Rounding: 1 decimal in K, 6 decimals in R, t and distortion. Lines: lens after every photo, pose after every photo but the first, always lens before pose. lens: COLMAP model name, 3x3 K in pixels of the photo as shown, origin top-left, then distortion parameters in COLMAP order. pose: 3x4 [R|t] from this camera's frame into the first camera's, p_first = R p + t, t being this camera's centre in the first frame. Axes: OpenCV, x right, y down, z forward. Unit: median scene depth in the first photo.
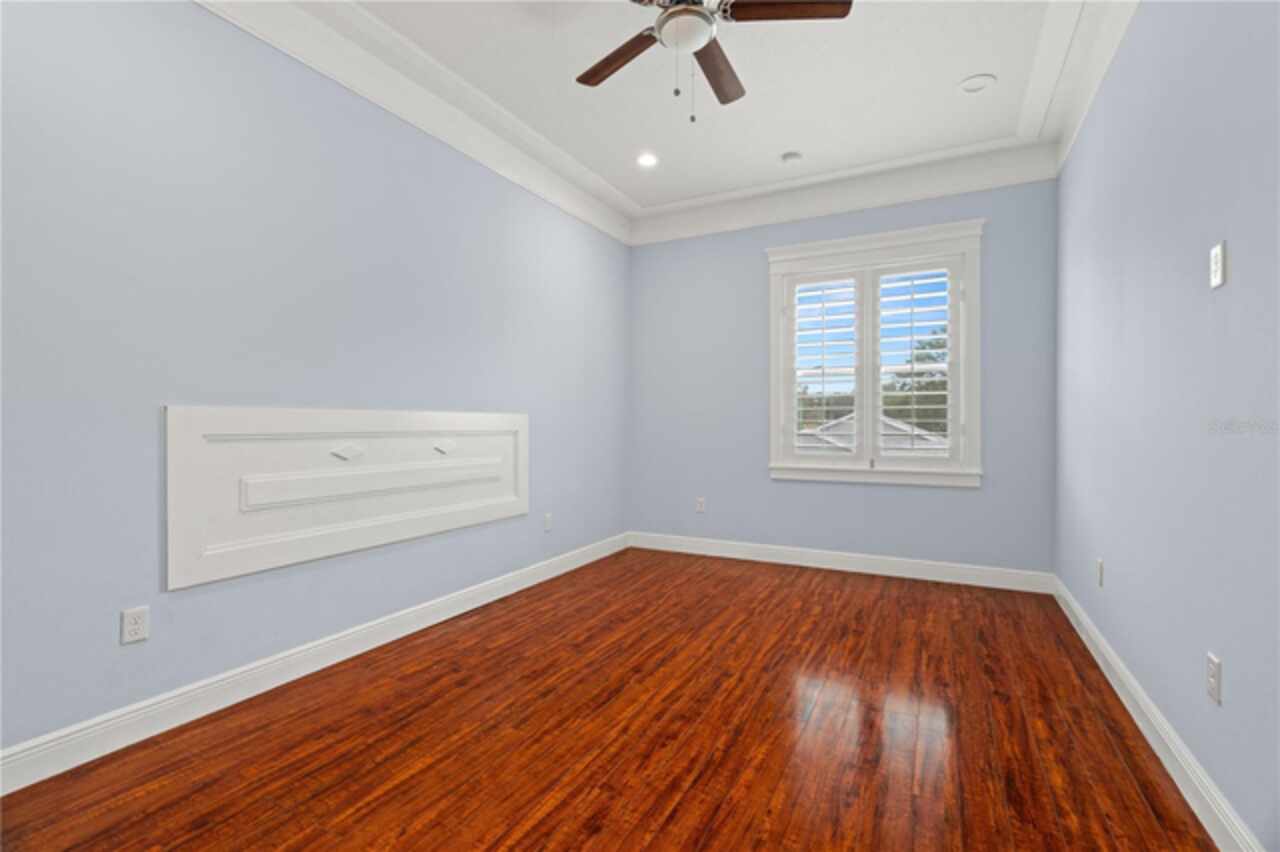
lens RADIAL K [[581.5, 0, 646.2], [0, 581.5, 428.9], [0, 0, 1]] dist [-0.001693, 0.000044]
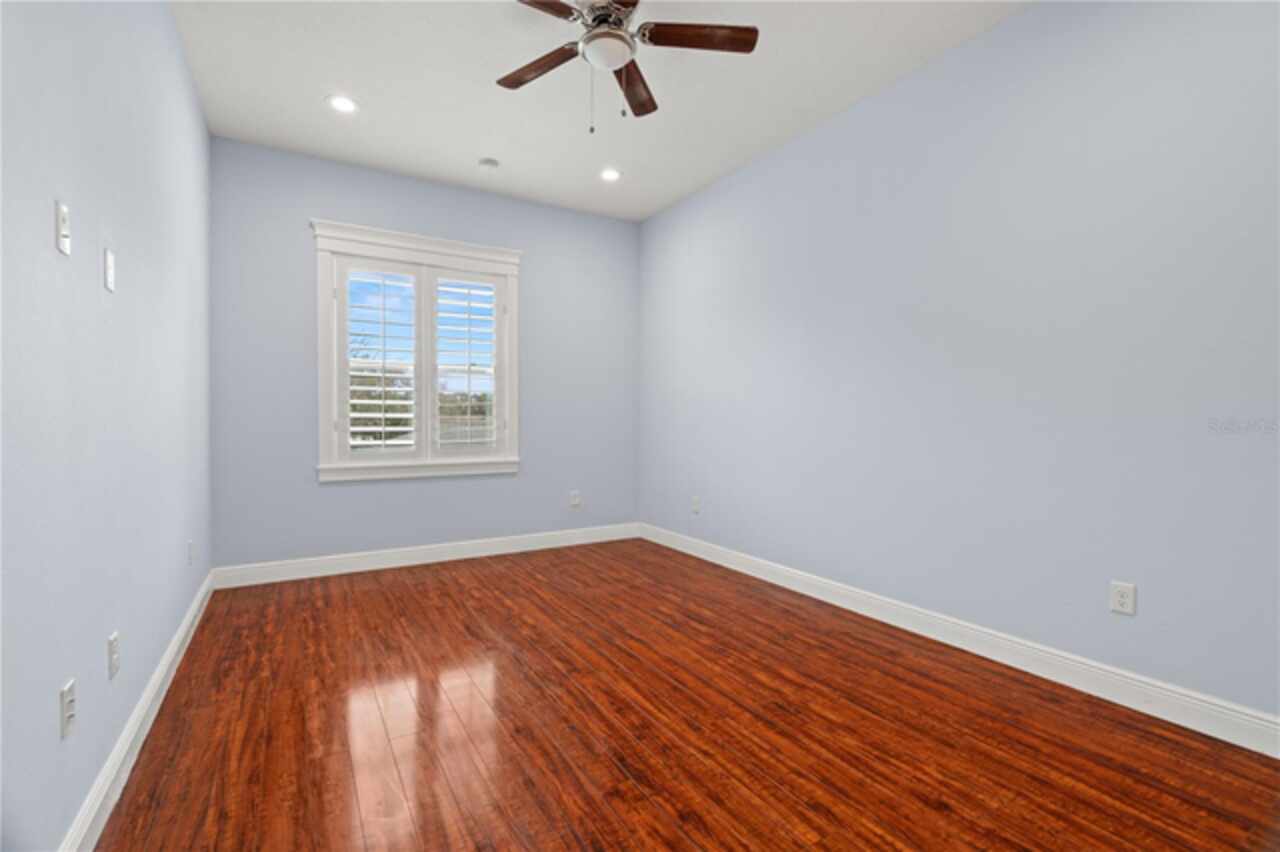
lens RADIAL K [[581.5, 0, 646.6], [0, 581.5, 420.7], [0, 0, 1]] dist [-0.001693, 0.000044]
pose [[0.523766, -0.002400, 0.851859, -0.322080], [0.006822, 0.999976, -0.001377, -0.002792], [-0.851835, 0.006533, 0.523769, 0.142648]]
